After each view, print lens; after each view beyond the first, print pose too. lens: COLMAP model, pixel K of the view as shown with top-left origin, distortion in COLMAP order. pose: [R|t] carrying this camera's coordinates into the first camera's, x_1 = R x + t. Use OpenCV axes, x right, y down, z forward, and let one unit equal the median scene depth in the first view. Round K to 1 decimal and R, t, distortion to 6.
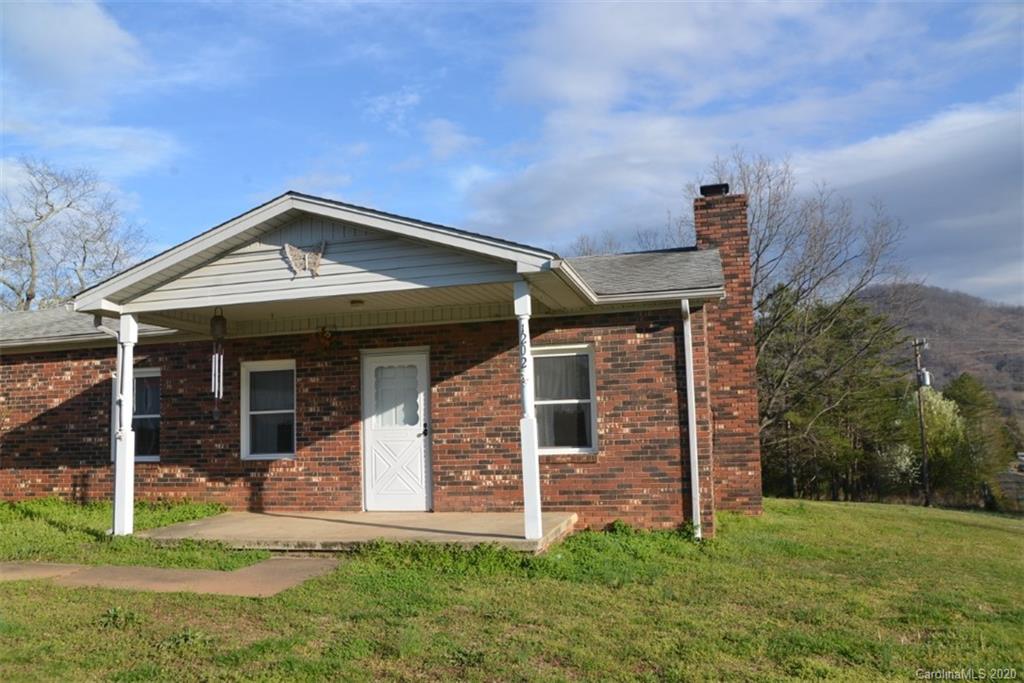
lens RADIAL K [[811.0, 0, 512.0], [0, 811.0, 341.5], [0, 0, 1]] dist [-0.119880, 0.130580]
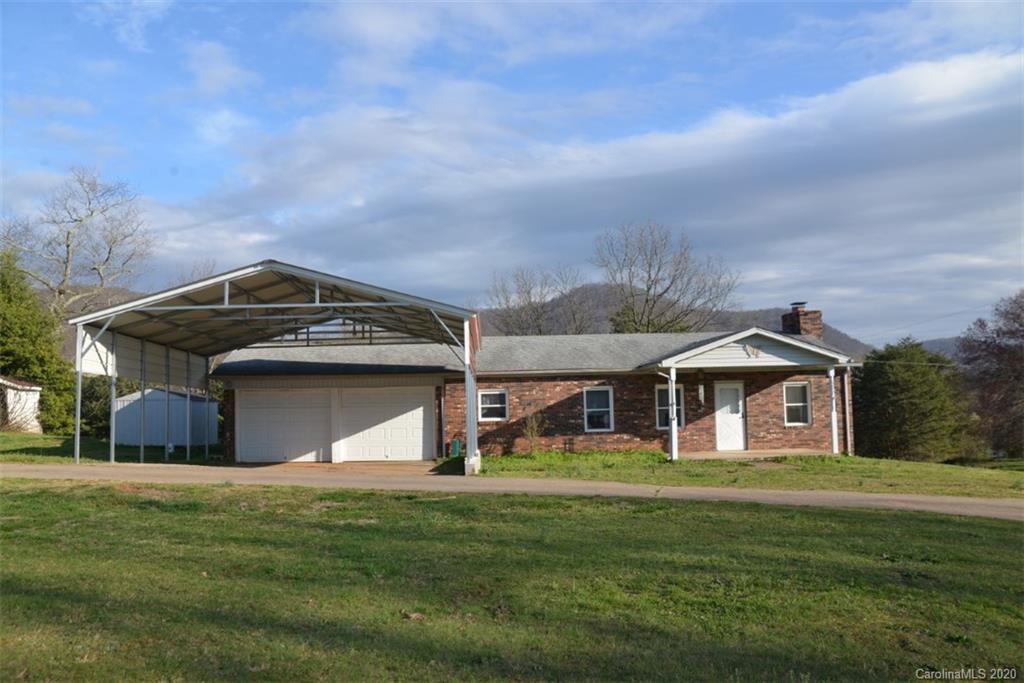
lens RADIAL K [[811.0, 0, 512.0], [0, 811.0, 341.5], [0, 0, 1]] dist [-0.119880, 0.130580]
pose [[0.941474, 0.035733, 0.335186, -1.509392], [-0.042236, 0.999034, 0.012129, -0.106107], [-0.334429, -0.025576, 0.942074, -0.967318]]
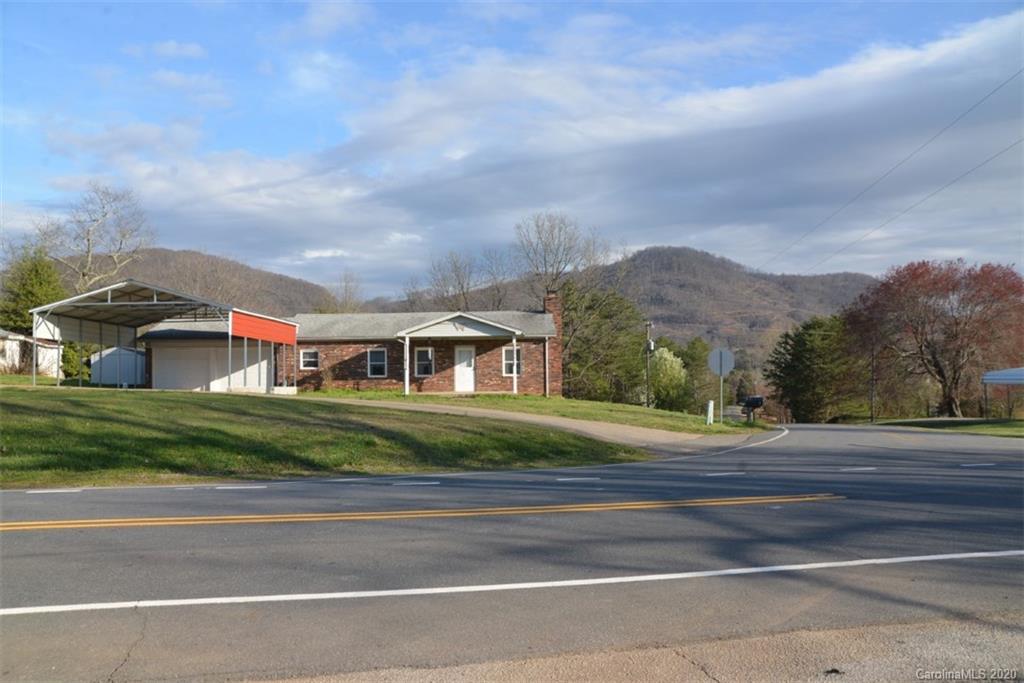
lens RADIAL K [[811.0, 0, 512.0], [0, 811.0, 341.5], [0, 0, 1]] dist [-0.119880, 0.130580]
pose [[0.966193, 0.028928, 0.256192, -0.849470], [-0.046376, 0.996978, 0.062325, -0.237522], [-0.253614, -0.072099, 0.964615, -2.446985]]
